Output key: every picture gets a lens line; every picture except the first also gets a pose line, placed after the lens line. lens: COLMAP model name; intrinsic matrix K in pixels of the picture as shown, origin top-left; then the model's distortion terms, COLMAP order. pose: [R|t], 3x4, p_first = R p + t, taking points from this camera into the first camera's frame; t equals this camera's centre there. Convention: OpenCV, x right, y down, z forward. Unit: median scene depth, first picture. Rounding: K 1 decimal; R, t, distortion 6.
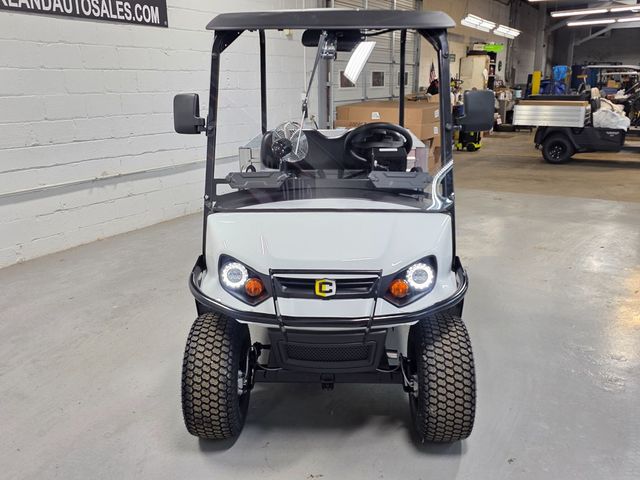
lens RADIAL K [[570.4, 0, 321.3], [0, 570.4, 237.1], [0, 0, 1]] dist [0.065464, -0.072650]
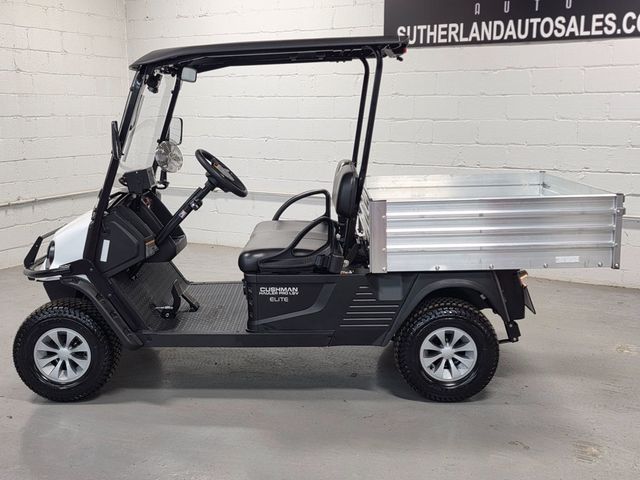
lens RADIAL K [[746.2, 0, 318.1], [0, 746.2, 242.1], [0, 0, 1]] dist [0.044539, 0.000000]
pose [[0.007173, 0.172911, -0.984911, 0.871254], [-0.268327, 0.949148, 0.164679, -0.178566], [0.963301, 0.263097, 0.053205, 0.693476]]
